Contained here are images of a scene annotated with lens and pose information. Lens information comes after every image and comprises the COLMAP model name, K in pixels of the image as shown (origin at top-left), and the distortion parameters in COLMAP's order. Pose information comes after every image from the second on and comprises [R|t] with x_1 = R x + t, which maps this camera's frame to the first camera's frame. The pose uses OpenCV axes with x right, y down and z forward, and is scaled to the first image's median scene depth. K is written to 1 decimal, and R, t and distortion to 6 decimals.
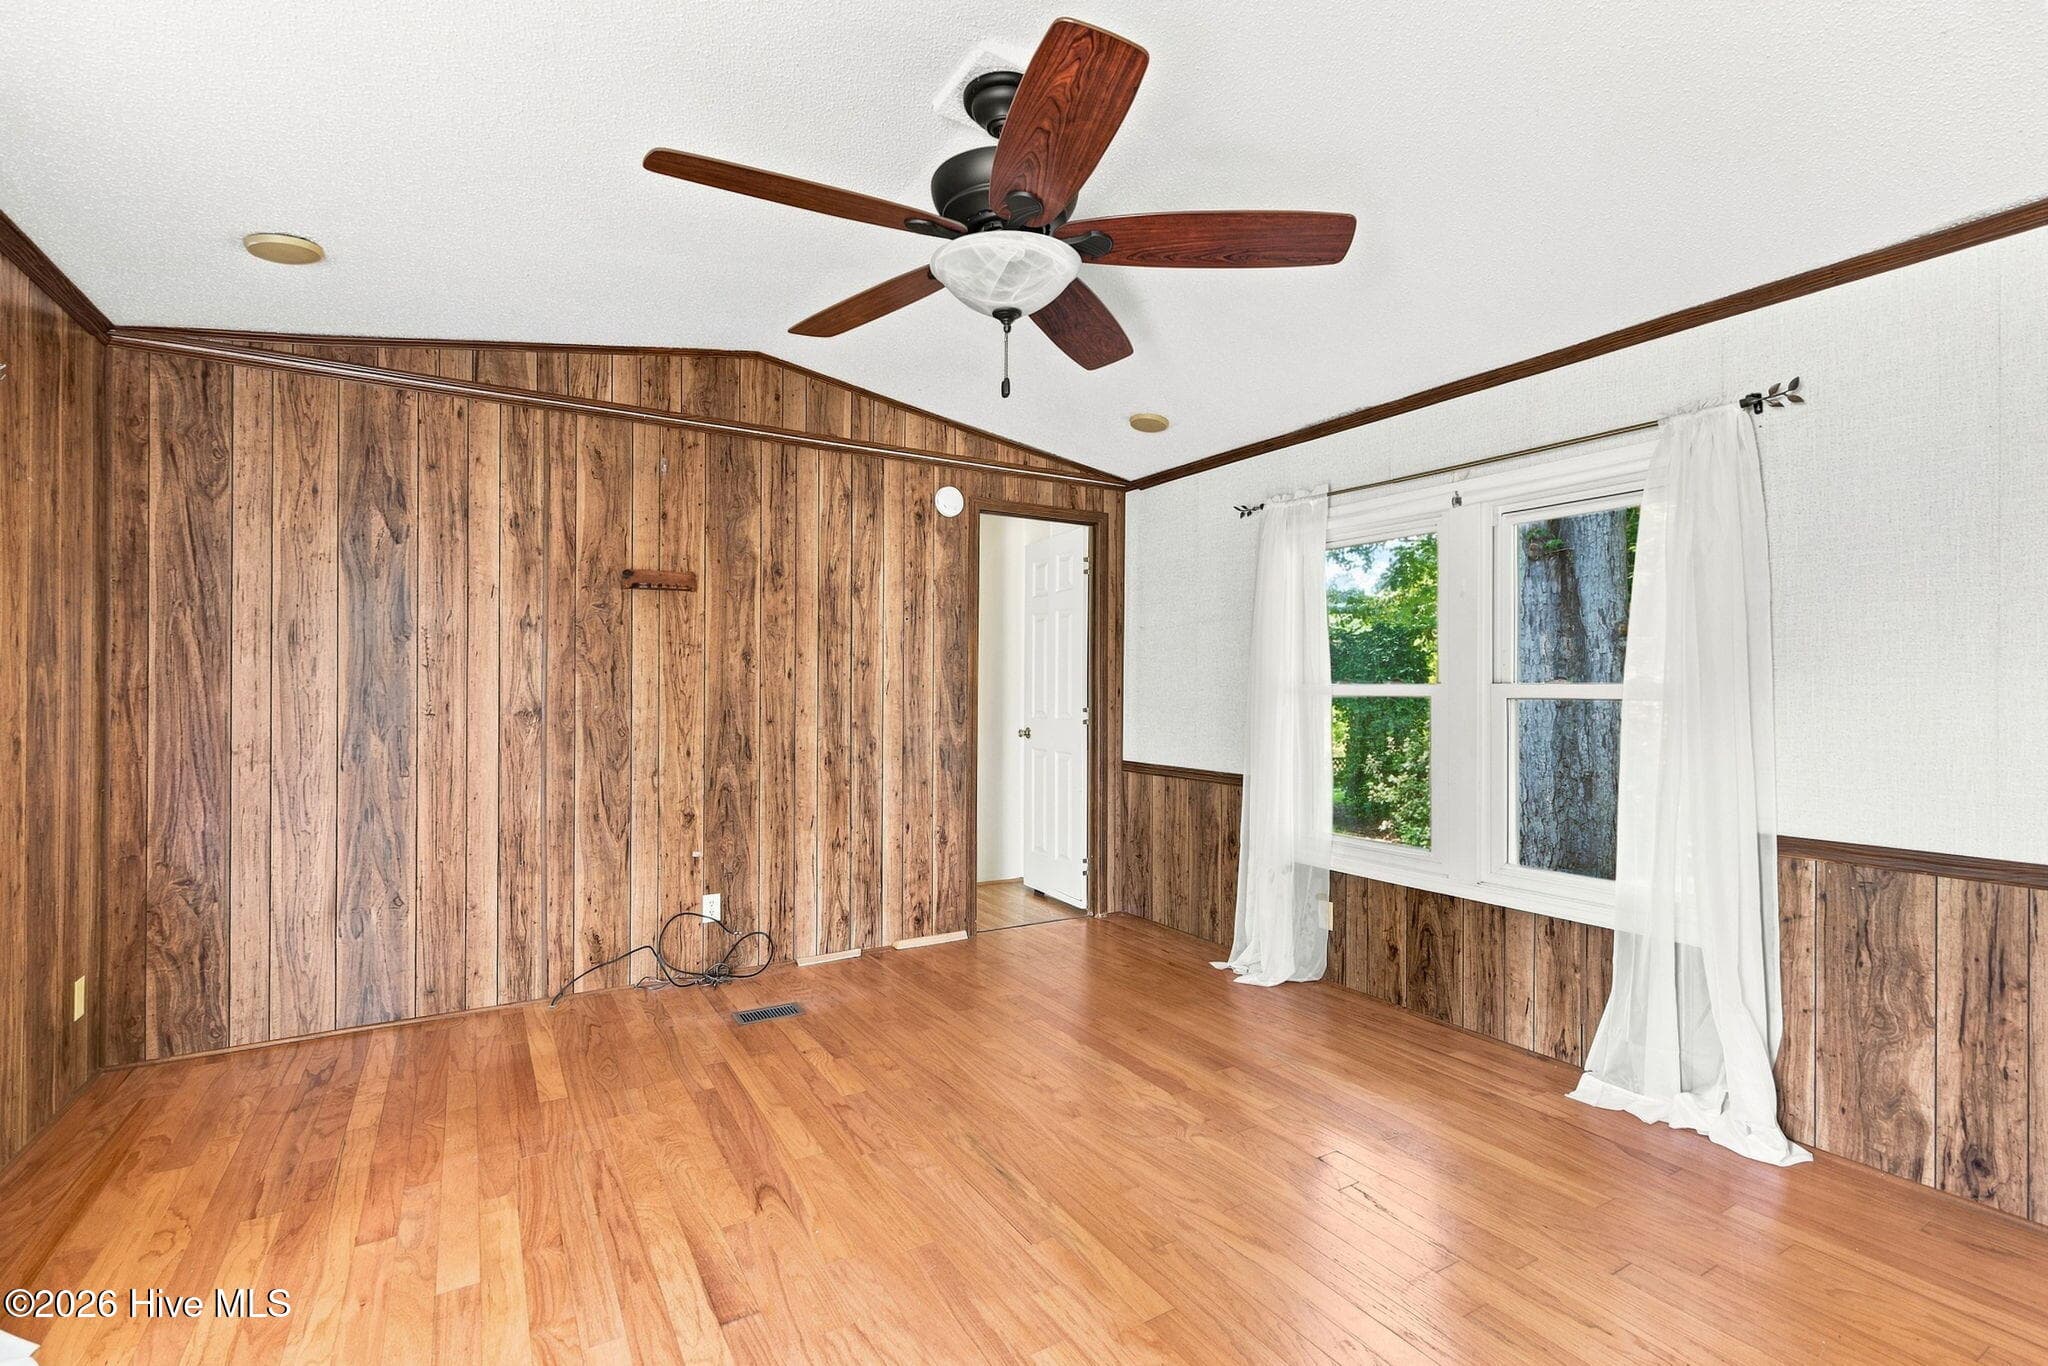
lens RADIAL K [[919.0, 0, 1014.3], [0, 919.0, 691.4], [0, 0, 1]] dist [0.001919, 0.000436]
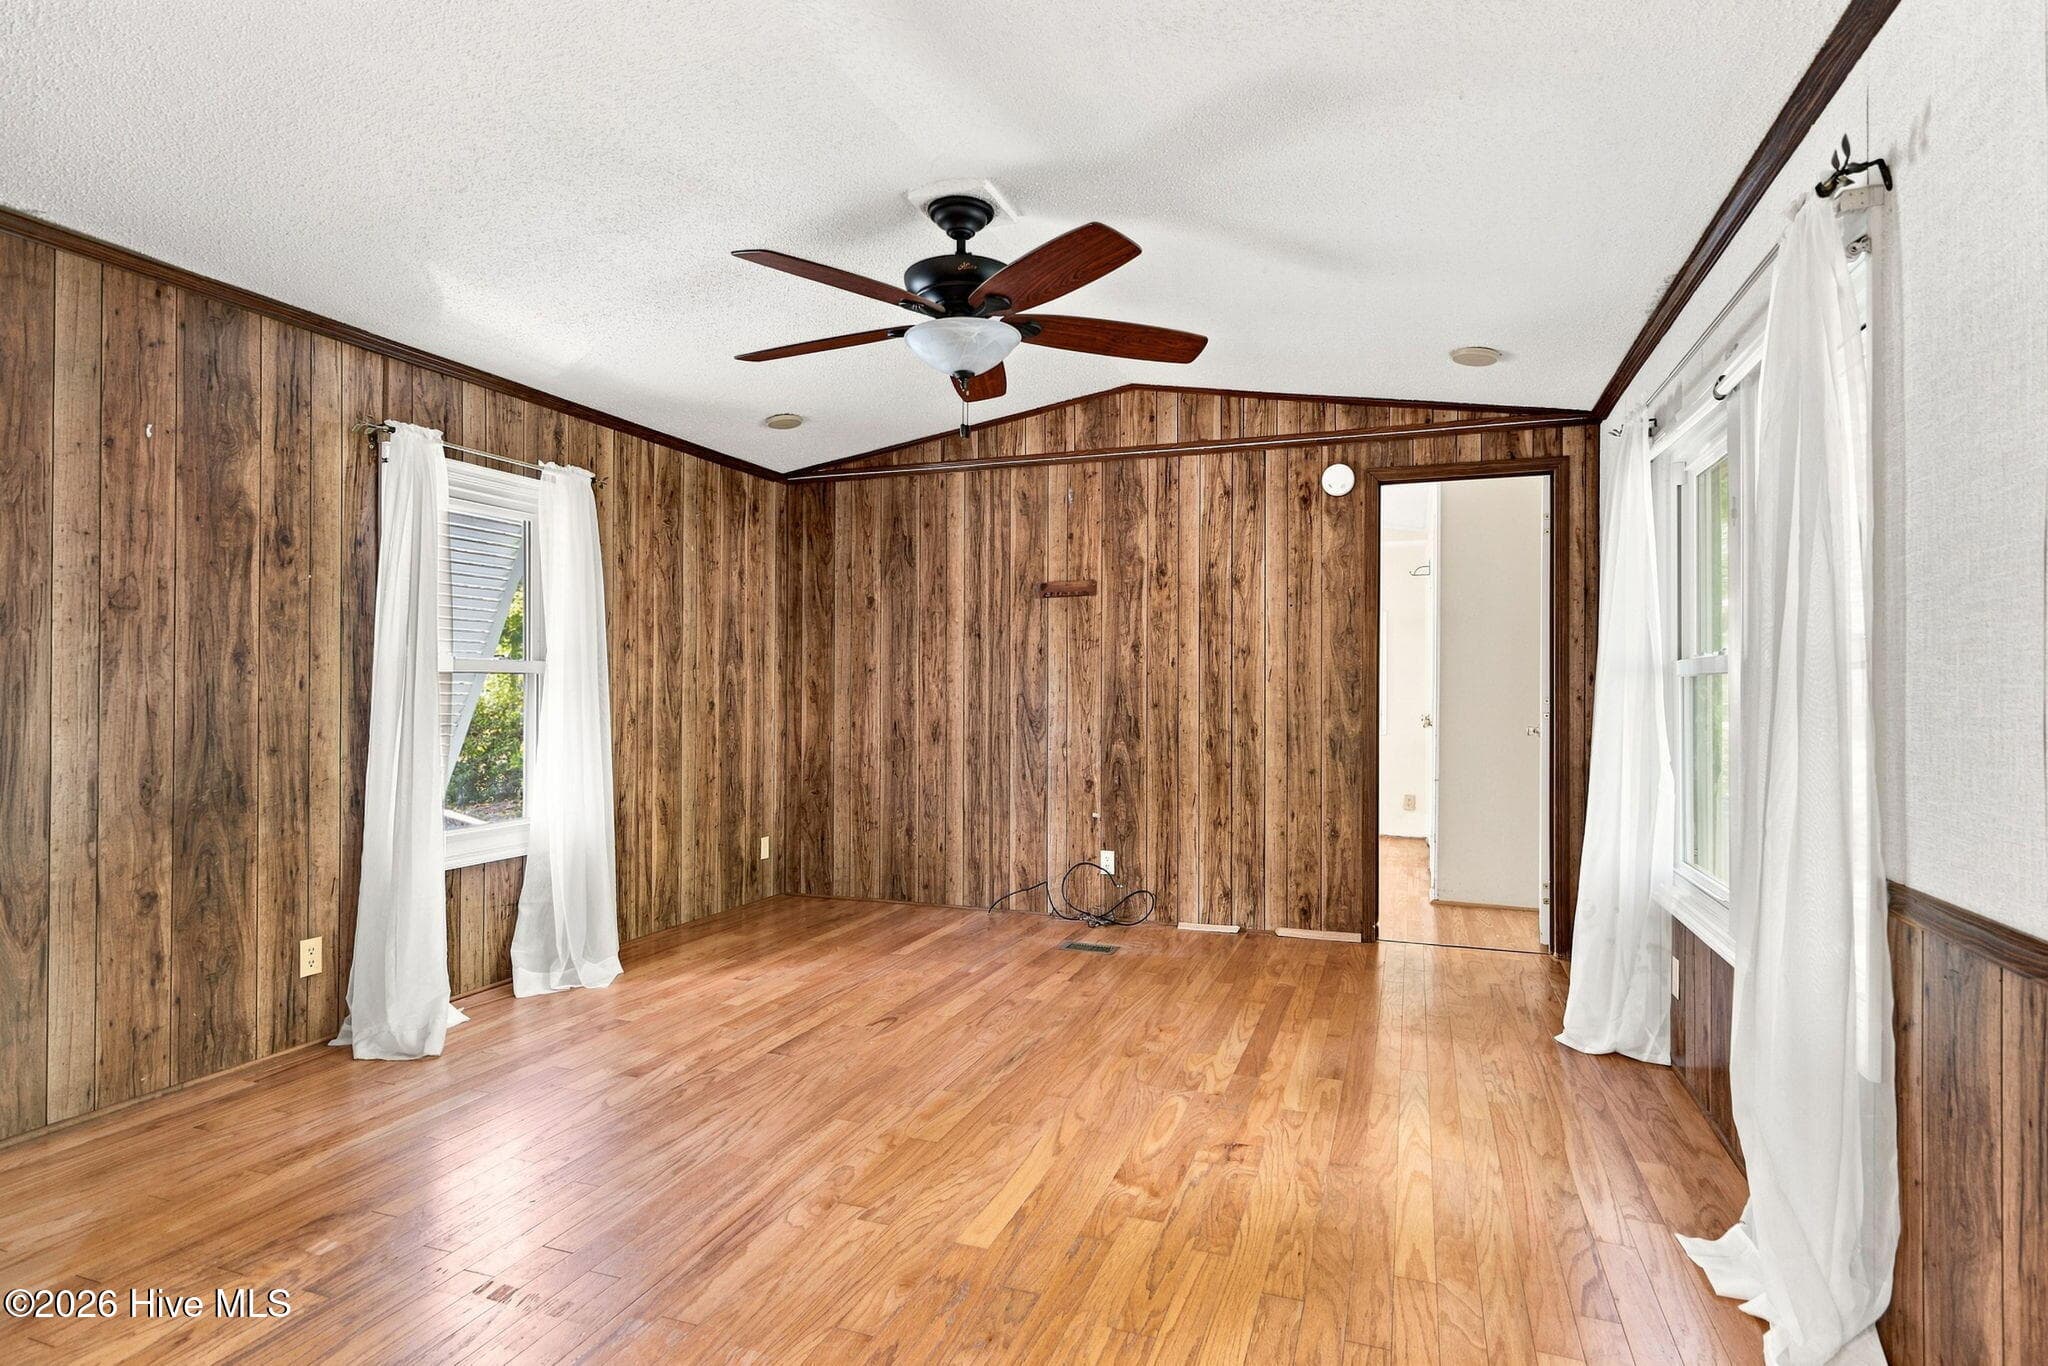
lens RADIAL K [[1027.6, 0, 1028.2], [0, 1027.6, 688.4], [0, 0, 1]] dist [-0.001182, -0.000011]
pose [[0.631272, -0.003583, -0.775553, 0.623551], [-0.003314, 0.999968, -0.007317, 0.022032], [0.775554, 0.007190, 0.631240, 0.086597]]
